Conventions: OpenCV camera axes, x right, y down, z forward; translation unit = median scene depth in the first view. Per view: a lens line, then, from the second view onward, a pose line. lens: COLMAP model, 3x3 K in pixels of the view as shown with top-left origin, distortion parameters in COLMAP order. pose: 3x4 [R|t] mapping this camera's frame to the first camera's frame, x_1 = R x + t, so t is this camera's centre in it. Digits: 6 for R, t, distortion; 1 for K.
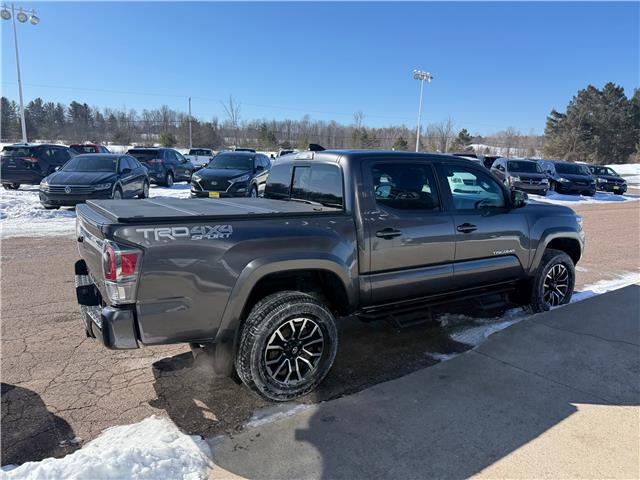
lens RADIAL K [[448.1, 0, 326.9], [0, 448.1, 251.7], [0, 0, 1]] dist [0.048347, -0.062516]
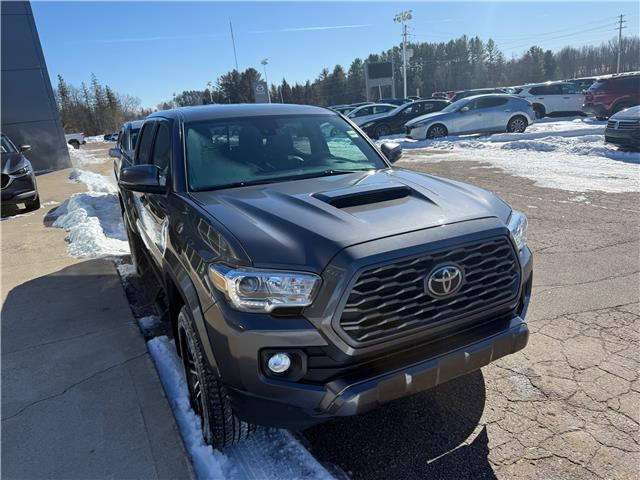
lens RADIAL K [[448.1, 0, 321.9], [0, 448.1, 240.3], [0, 0, 1]] dist [0.048347, -0.062516]
pose [[-0.103842, 0.268439, -0.957683, 0.900241], [-0.126221, 0.951547, 0.280406, -0.211543], [0.986552, 0.149997, -0.064928, 1.119378]]
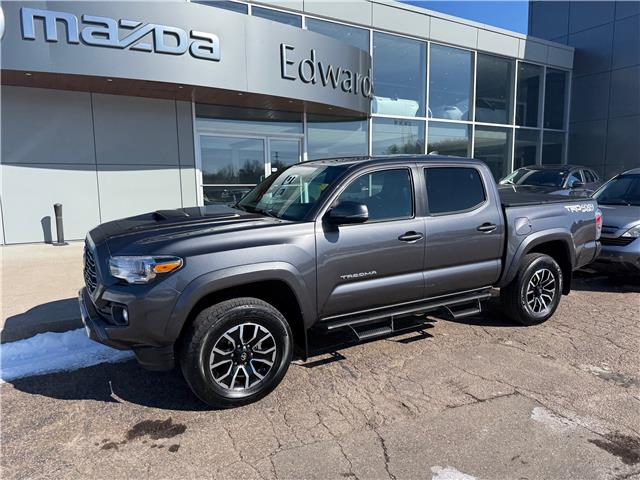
lens RADIAL K [[448.1, 0, 327.4], [0, 448.1, 243.9], [0, 0, 1]] dist [0.048347, -0.062516]
pose [[-0.998452, -0.028348, 0.047857, 0.162664], [-0.010025, 0.938007, 0.346473, -0.339722], [-0.054712, 0.345456, -0.936839, 1.787709]]
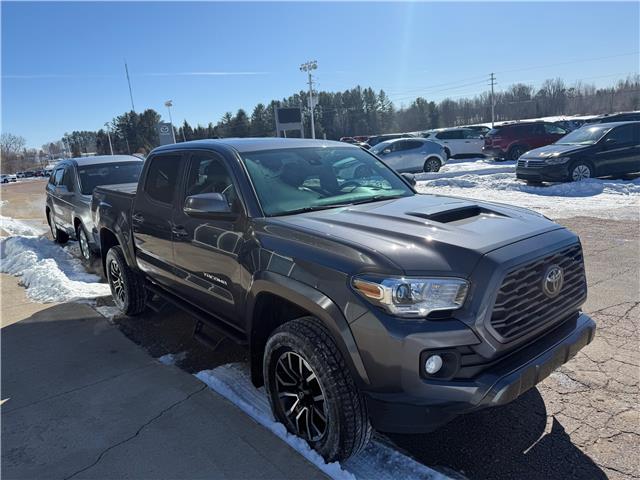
lens RADIAL K [[448.1, 0, 320.5], [0, 448.1, 238.1], [0, 0, 1]] dist [0.048347, -0.062516]
pose [[0.101328, 0.177842, -0.978828, 0.936552], [-0.132205, 0.977573, 0.163928, -0.170492], [0.986030, 0.112796, 0.122567, 0.924063]]
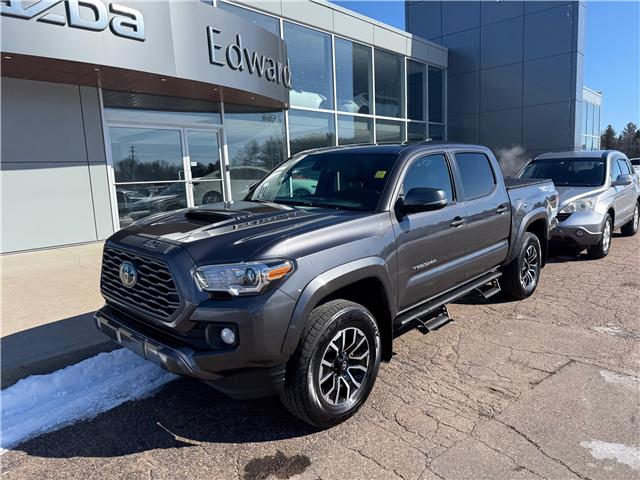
lens RADIAL K [[448.1, 0, 326.9], [0, 448.1, 240.5], [0, 0, 1]] dist [0.048347, -0.062516]
pose [[-0.969187, 0.045989, -0.241993, 0.446589], [-0.040874, 0.938771, 0.342110, -0.311987], [0.242910, 0.341460, -0.907965, 1.712938]]
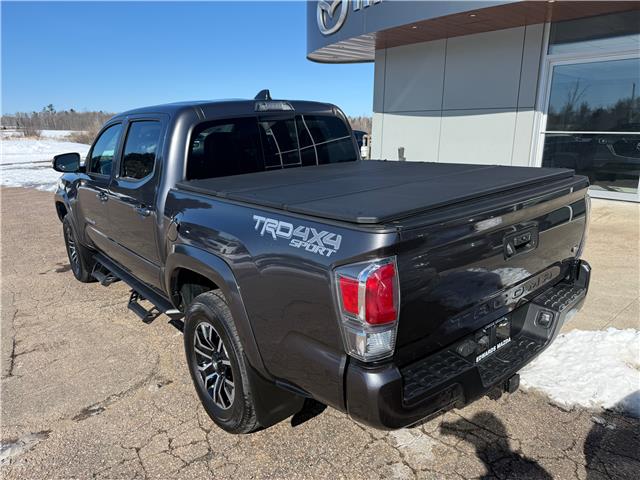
lens RADIAL K [[448.1, 0, 326.8], [0, 448.1, 245.7], [0, 0, 1]] dist [0.048347, -0.062516]
pose [[-0.112793, -0.284817, 0.951923, -0.663107], [0.211483, 0.929203, 0.303078, -0.164483], [-0.970851, 0.235501, -0.044574, 0.801112]]
